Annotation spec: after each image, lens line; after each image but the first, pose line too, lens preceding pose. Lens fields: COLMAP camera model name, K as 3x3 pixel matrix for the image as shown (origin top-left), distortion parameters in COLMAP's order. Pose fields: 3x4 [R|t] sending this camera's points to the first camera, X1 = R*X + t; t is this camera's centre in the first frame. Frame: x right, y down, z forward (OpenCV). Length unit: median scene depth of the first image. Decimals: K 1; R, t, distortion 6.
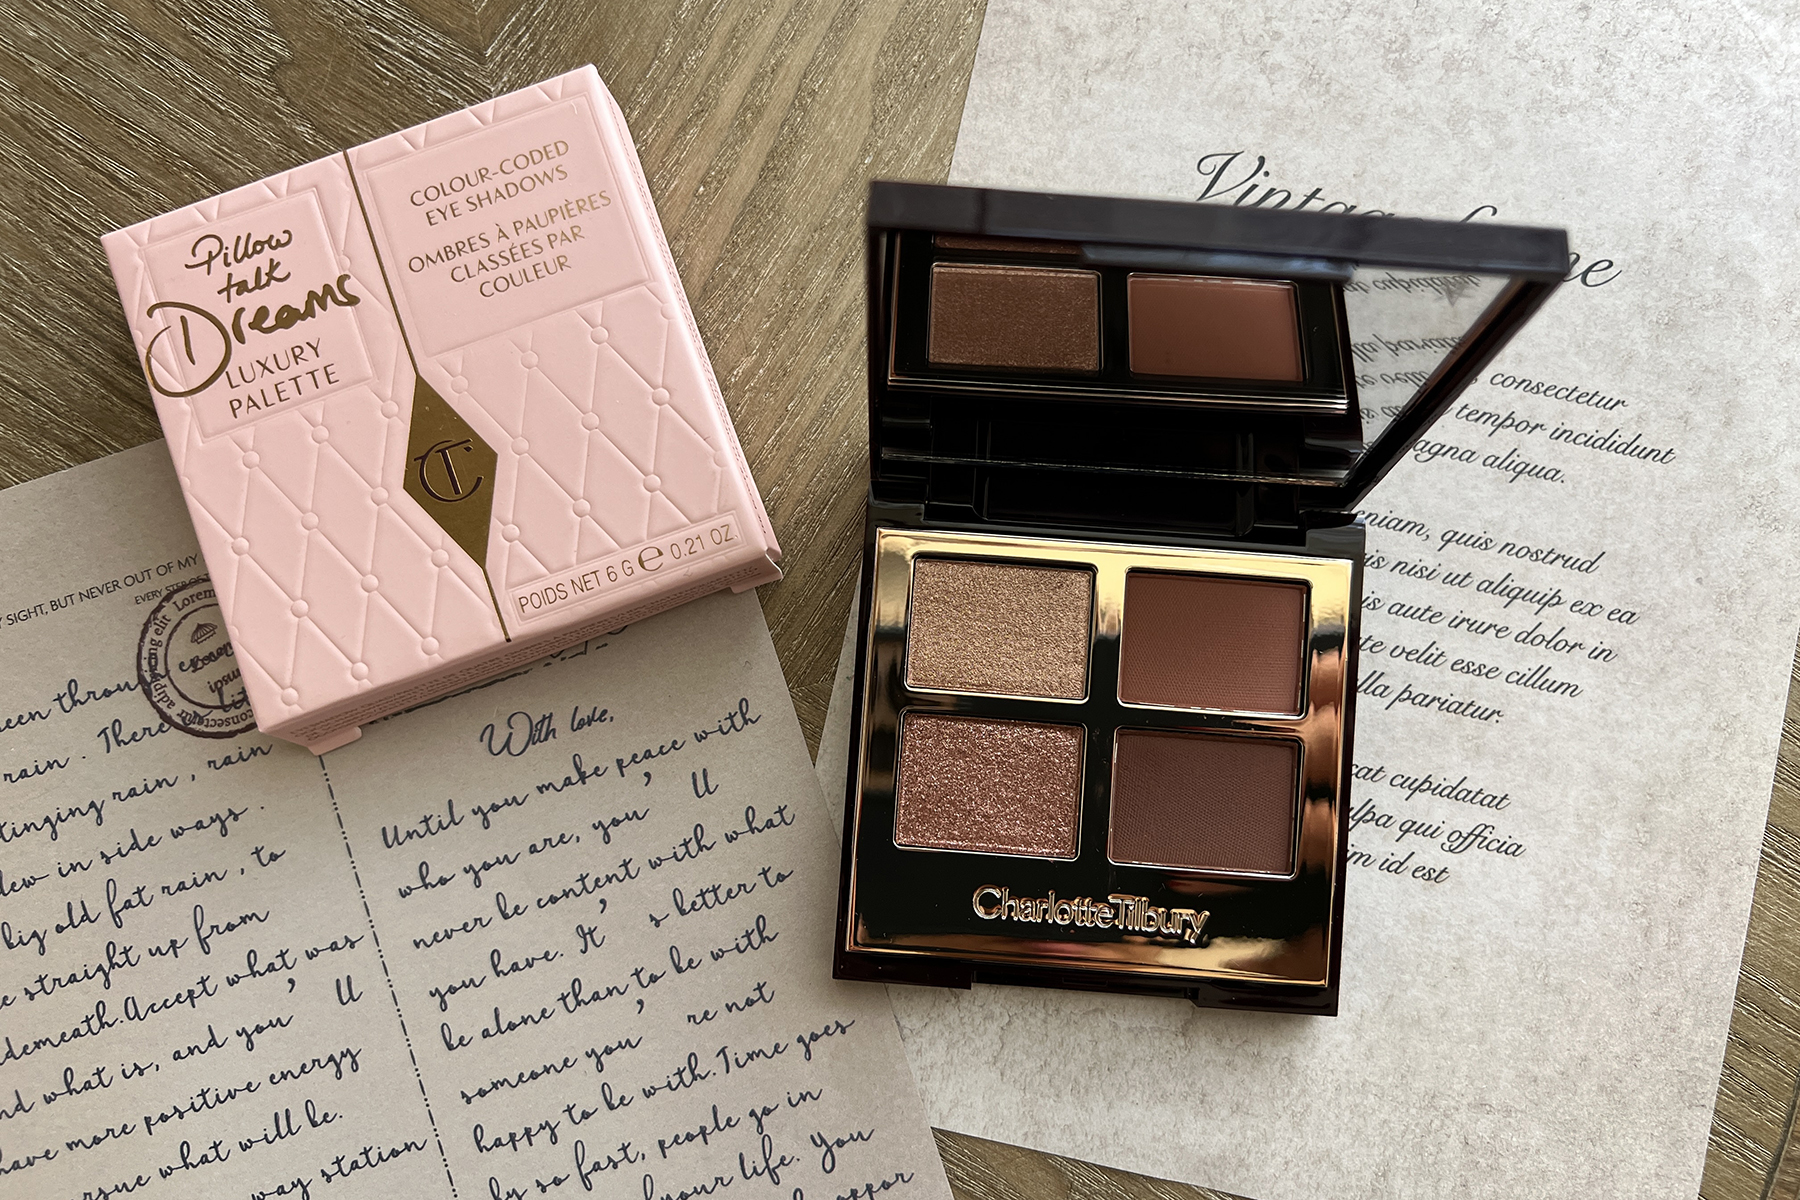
lens RADIAL K [[1369.7, 0, 900.0], [0, 1369.7, 600.0], [0, 0, 1]] dist [-0.008943, -0.006026]
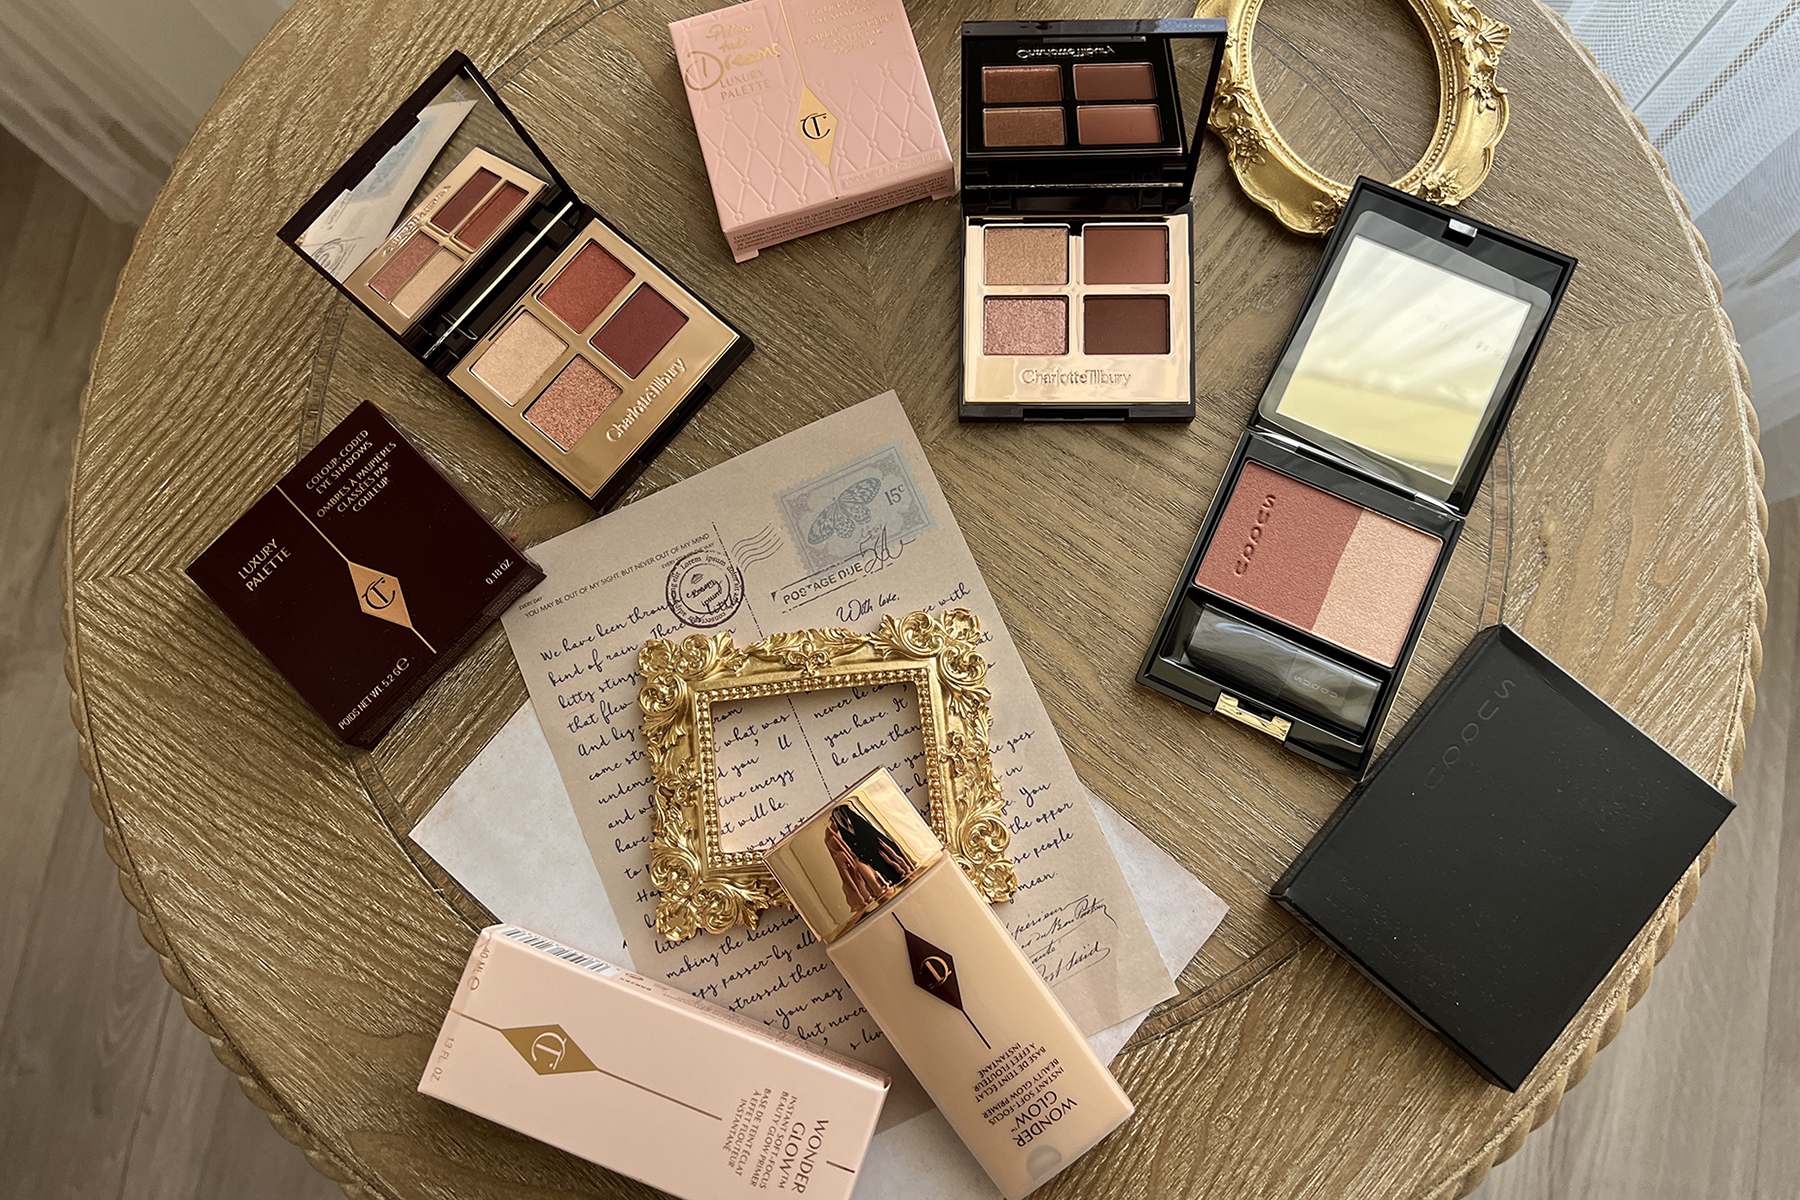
lens RADIAL K [[1369.7, 0, 900.0], [0, 1369.7, 600.0], [0, 0, 1]] dist [-0.008943, -0.006026]
pose [[0.982866, -0.109435, -0.148319, 0.091545], [0.129712, 0.982353, 0.134746, -0.177255], [0.130956, -0.151676, 0.979717, -0.959136]]
